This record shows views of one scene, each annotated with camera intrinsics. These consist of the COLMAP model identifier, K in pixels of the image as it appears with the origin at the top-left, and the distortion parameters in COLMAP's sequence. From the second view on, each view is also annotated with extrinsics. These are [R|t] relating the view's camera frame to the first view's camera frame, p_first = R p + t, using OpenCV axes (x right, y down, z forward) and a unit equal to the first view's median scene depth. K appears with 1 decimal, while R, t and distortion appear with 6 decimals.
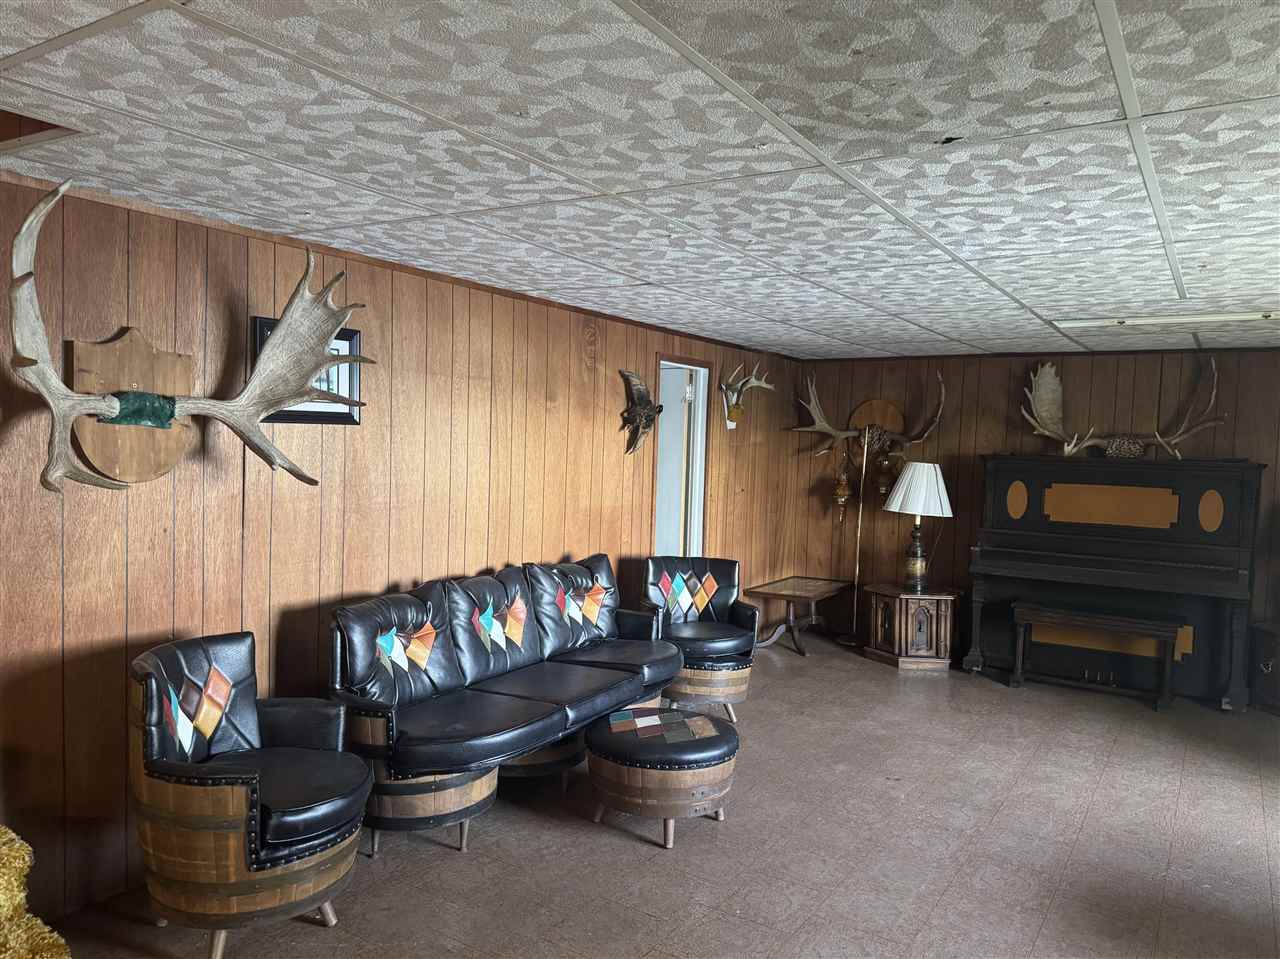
lens RADIAL K [[947.7, 0, 640.0], [0, 947.7, 479.5], [0, 0, 1]] dist [0.174937, -0.217493]
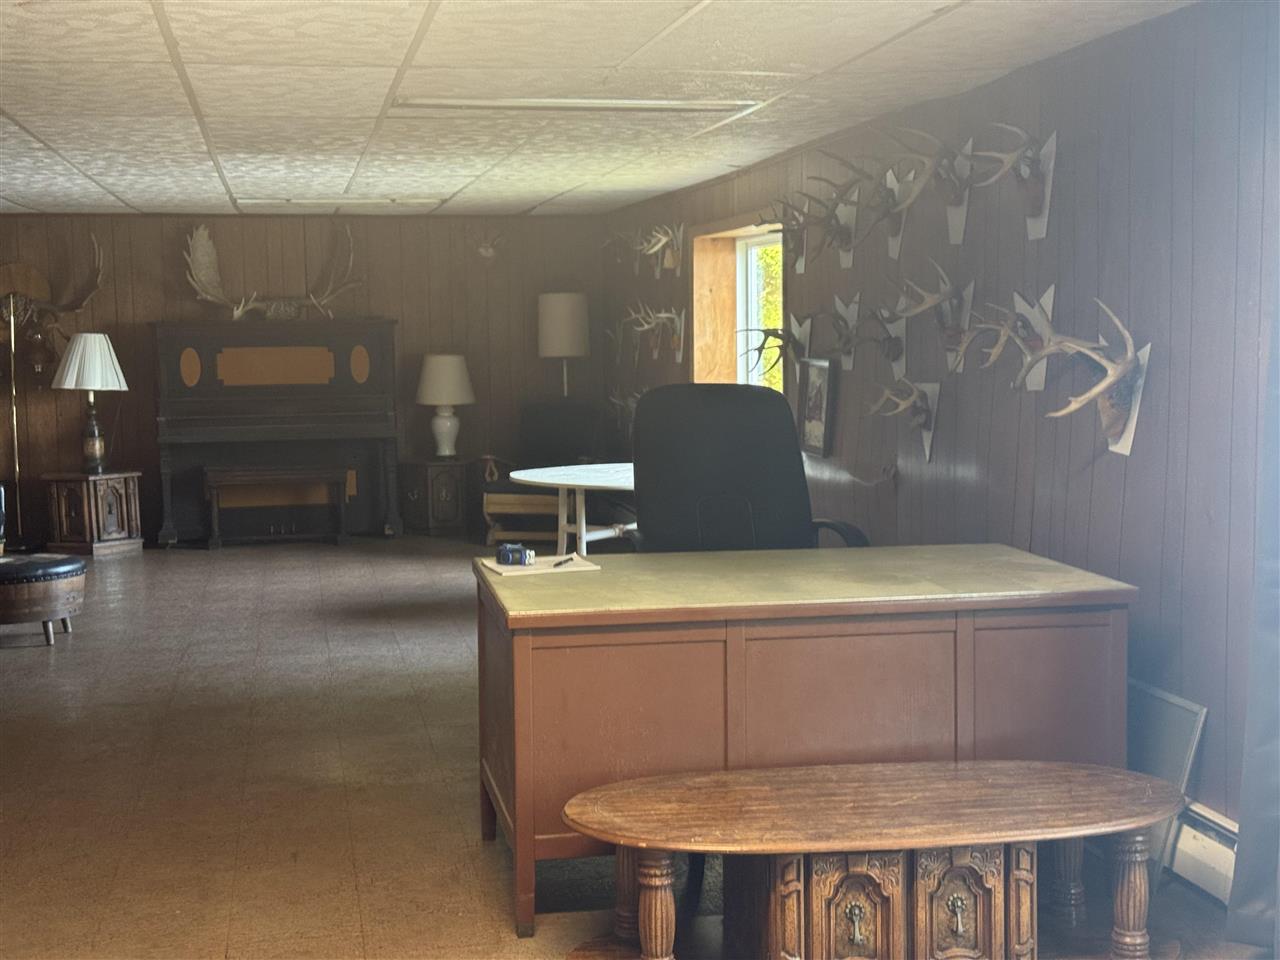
lens RADIAL K [[1761.5, 0, 640.0], [0, 1761.5, 480.0], [0, 0, 1]] dist [0.161667, -0.033622]
pose [[0.735691, -0.106579, 0.668879, -0.490368], [0.070722, 0.994232, 0.080634, 0.021283], [-0.673615, -0.012017, 0.738985, -0.633106]]
